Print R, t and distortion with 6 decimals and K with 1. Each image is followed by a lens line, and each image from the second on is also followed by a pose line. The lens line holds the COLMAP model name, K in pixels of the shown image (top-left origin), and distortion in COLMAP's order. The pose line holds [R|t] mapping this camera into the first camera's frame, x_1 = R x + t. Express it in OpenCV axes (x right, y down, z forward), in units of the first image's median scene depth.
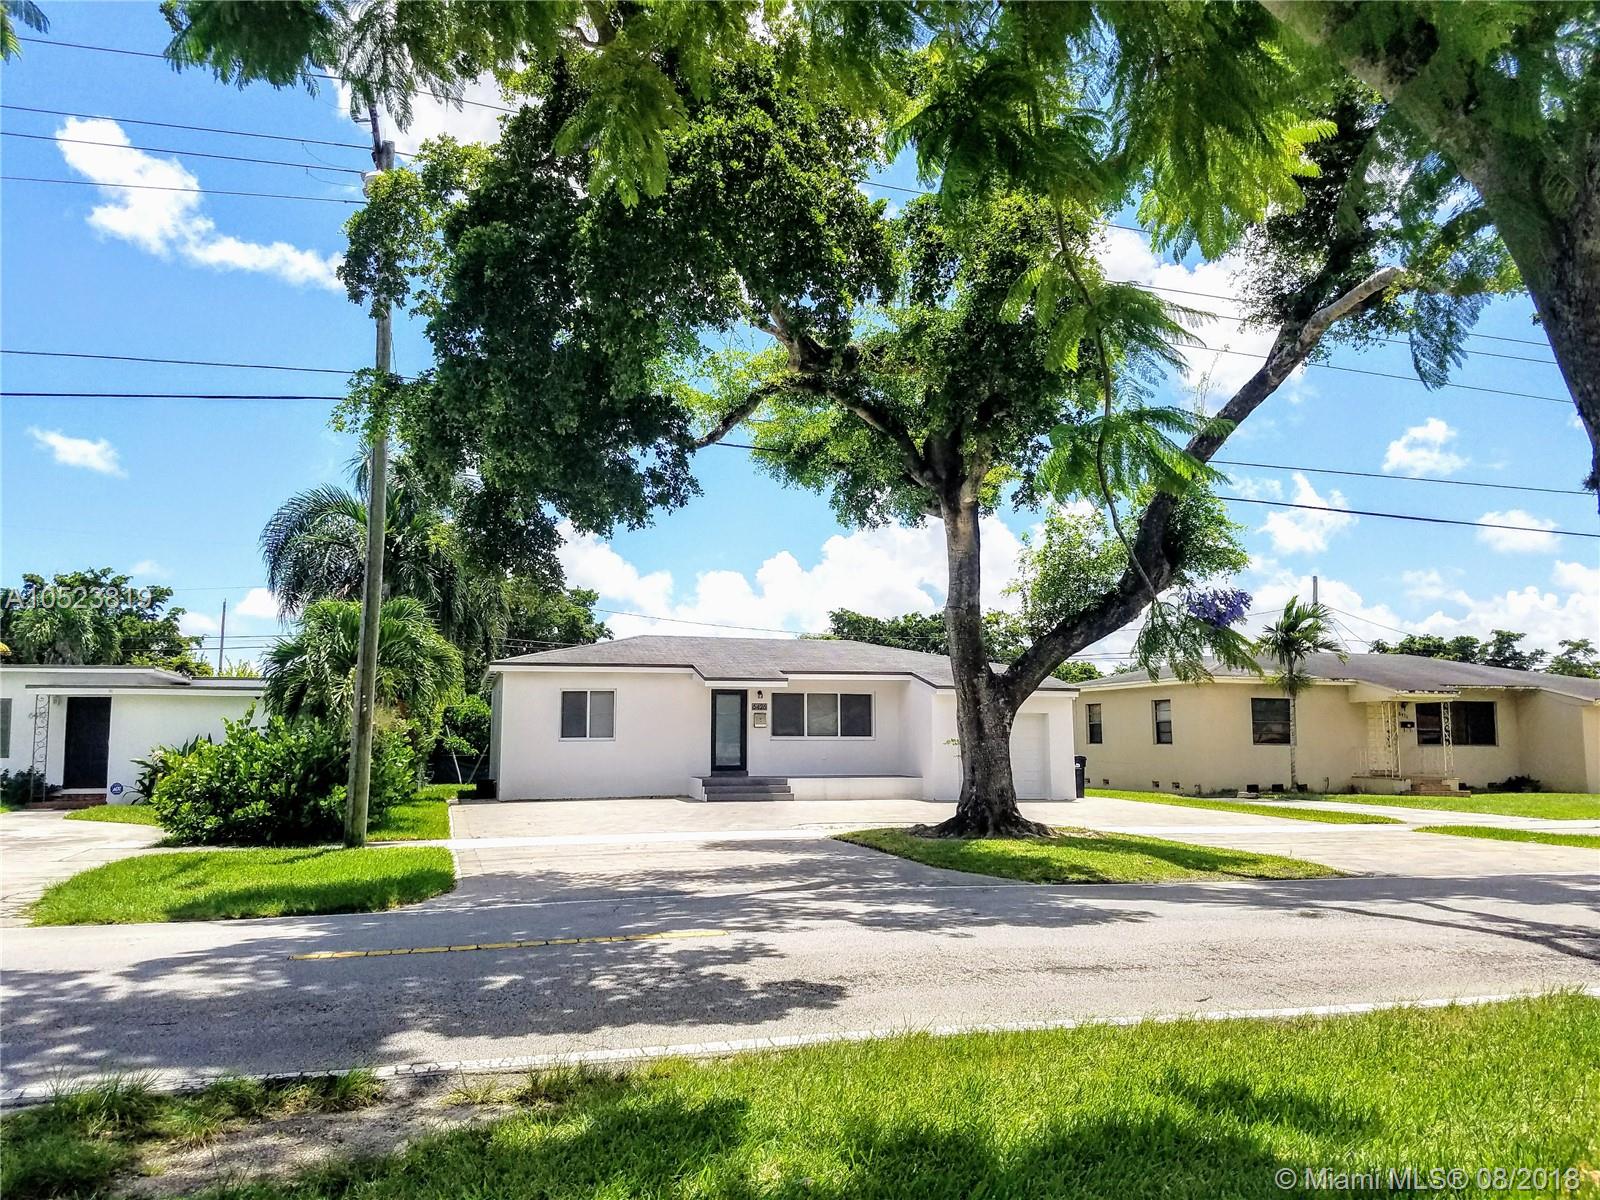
lens RADIAL K [[1224.3, 0, 810.9], [0, 1224.3, 595.2], [0, 0, 1]] dist [0.115195, -0.143849]
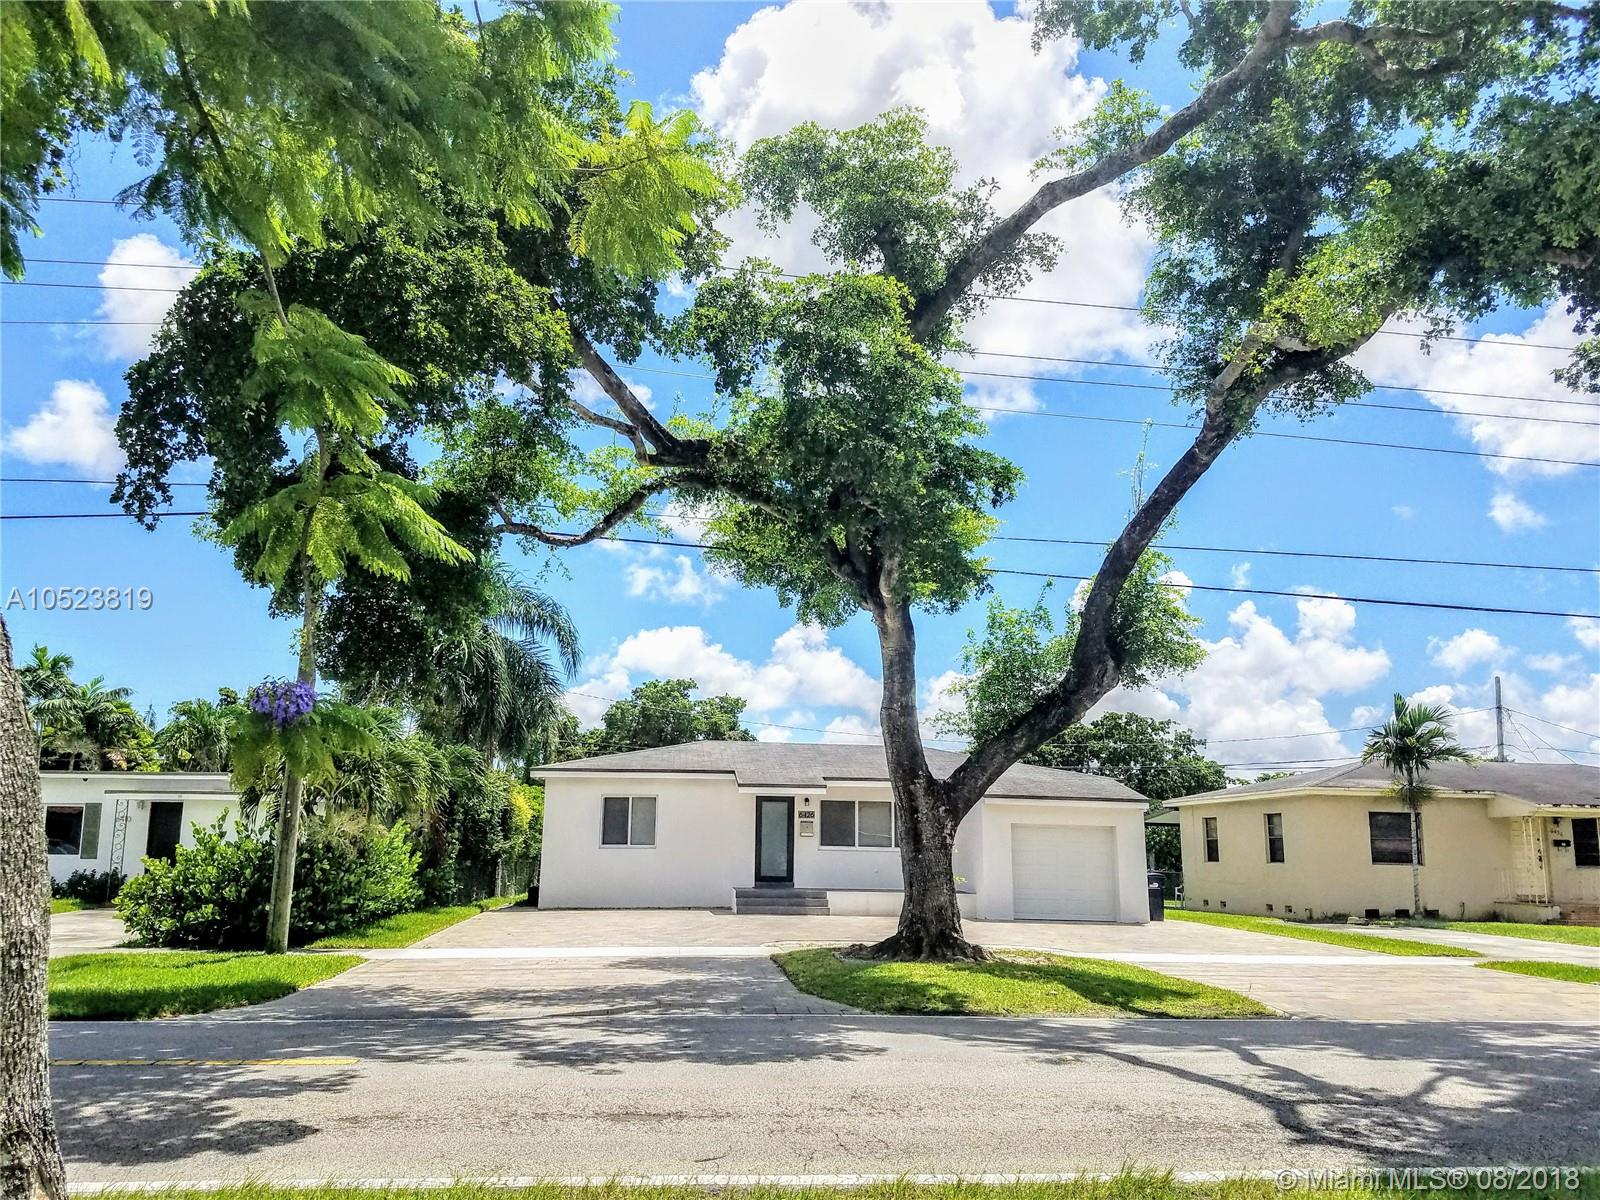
lens RADIAL K [[1224.3, 0, 788.6], [0, 1224.3, 606.3], [0, 0, 1]] dist [0.115195, -0.143849]
pose [[0.985421, -0.020396, -0.168904, 0.116987], [0.007168, 0.996883, -0.078562, 0.003023], [0.169980, 0.076206, 0.982497, 0.032312]]
